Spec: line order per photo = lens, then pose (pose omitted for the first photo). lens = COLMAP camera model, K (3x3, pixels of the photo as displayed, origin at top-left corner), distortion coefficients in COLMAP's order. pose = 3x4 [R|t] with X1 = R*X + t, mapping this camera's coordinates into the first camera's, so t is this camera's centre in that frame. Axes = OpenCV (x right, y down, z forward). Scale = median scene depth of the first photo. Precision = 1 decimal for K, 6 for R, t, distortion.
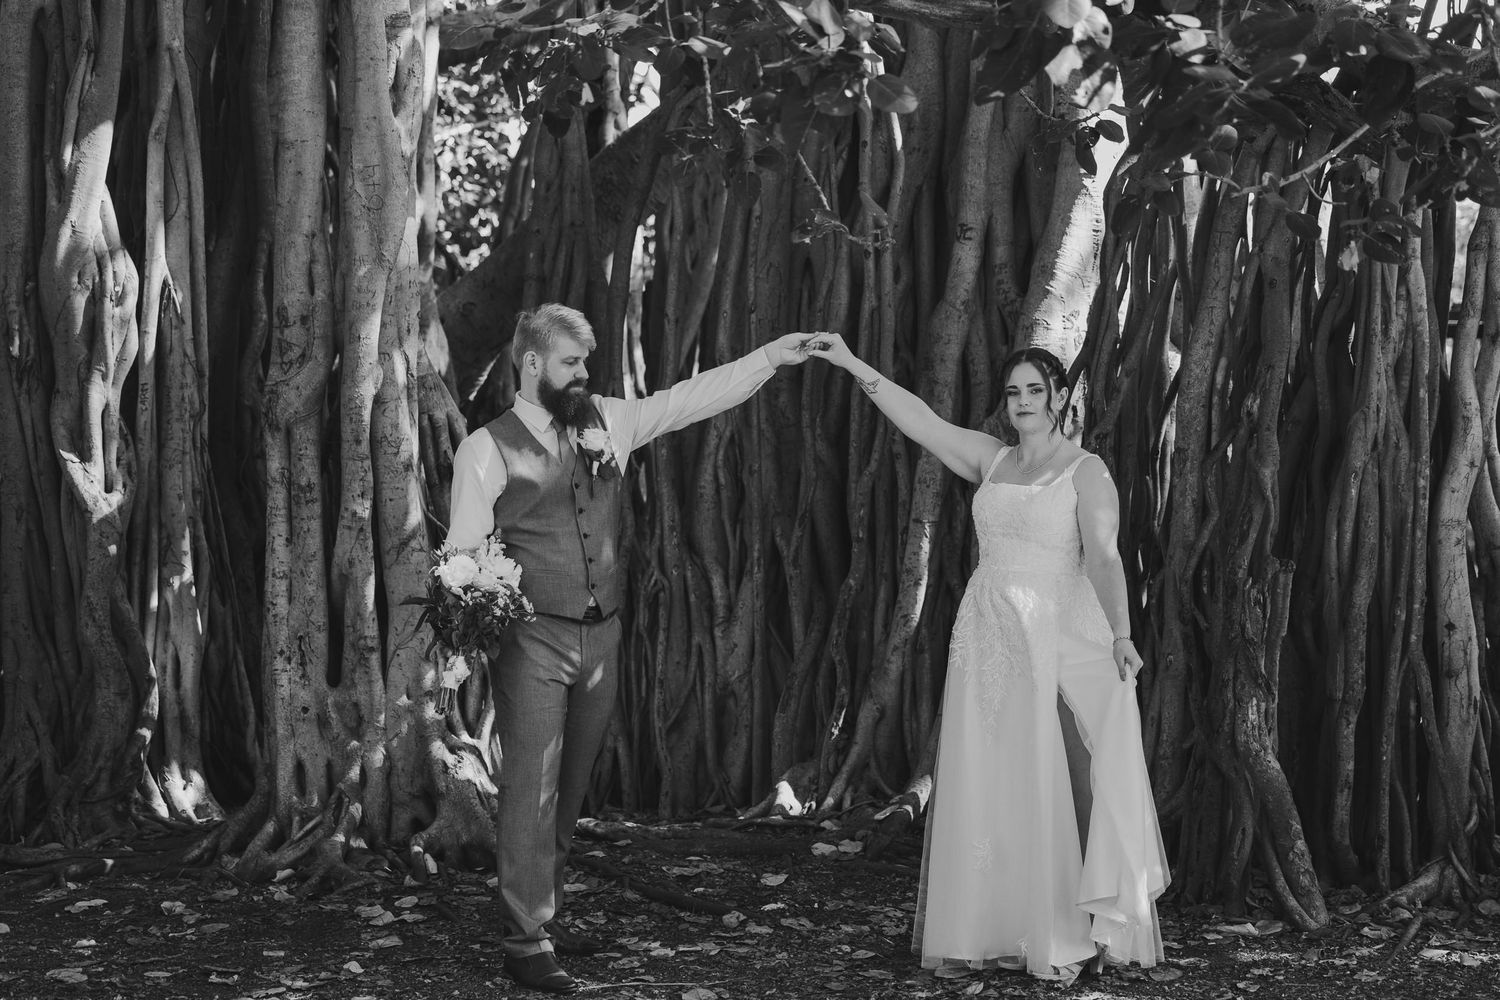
lens RADIAL K [[3169.3, 0, 747.1], [0, 3169.3, 405.1], [0, 0, 1]] dist [-0.110192, 0.000000]
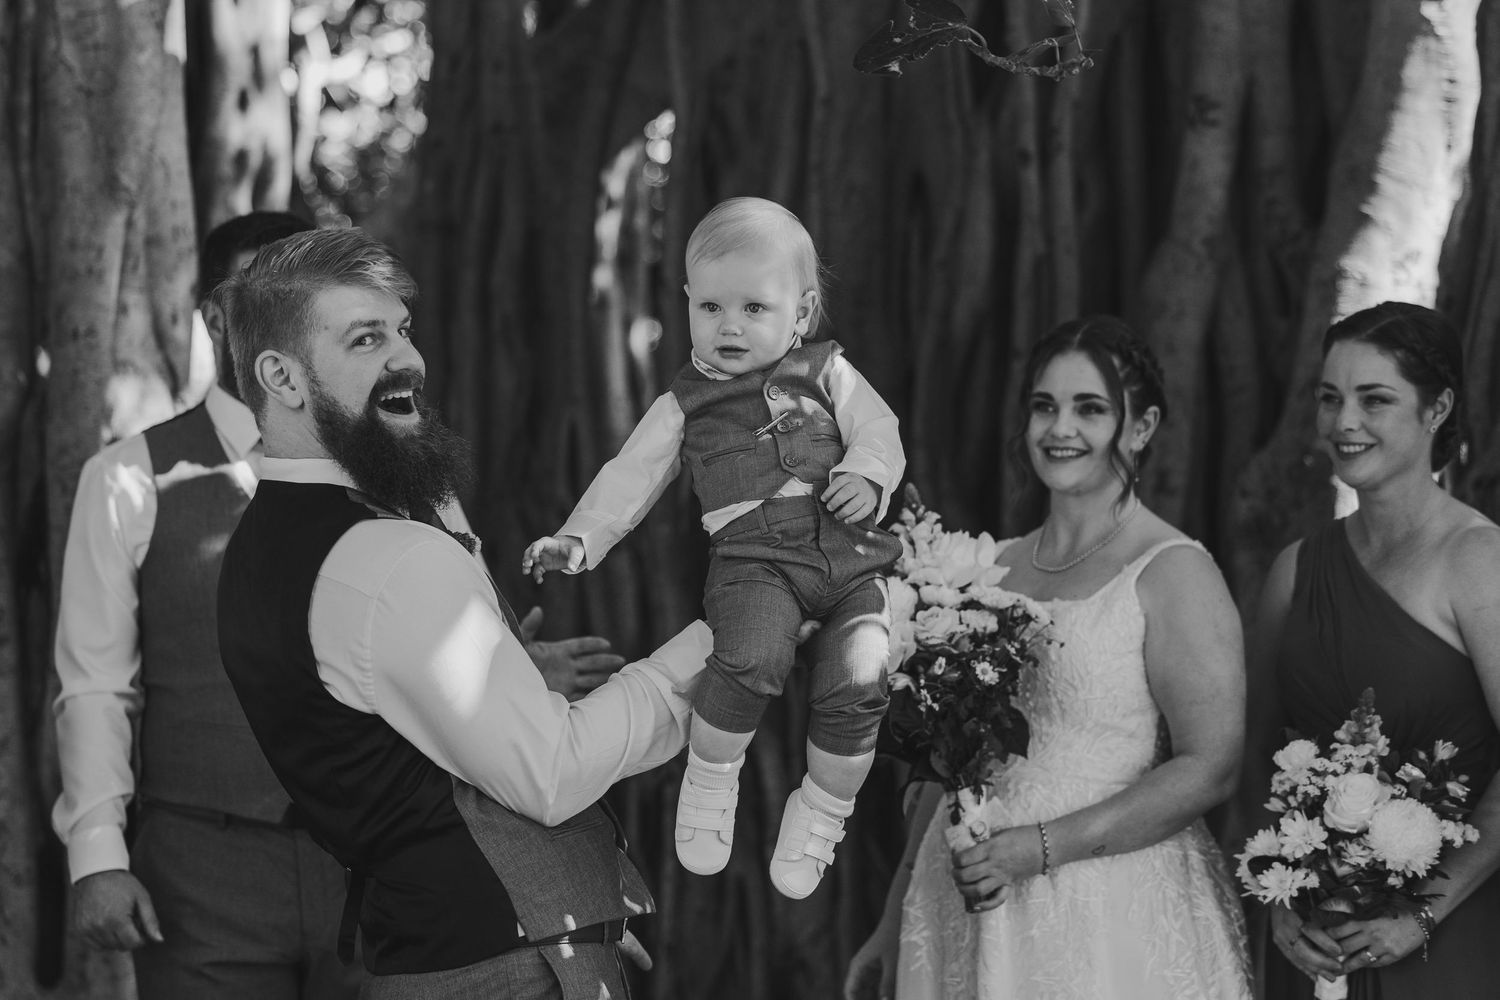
lens RADIAL K [[3870.6, 0, 748.1], [0, 3870.6, 494.6], [0, 0, 1]] dist [-0.048536, 0.000000]
pose [[0.999097, -0.026506, -0.033198, 0.011024], [0.026867, 0.999584, 0.010446, 0.001855], [0.032907, -0.011329, 0.999394, 0.336615]]
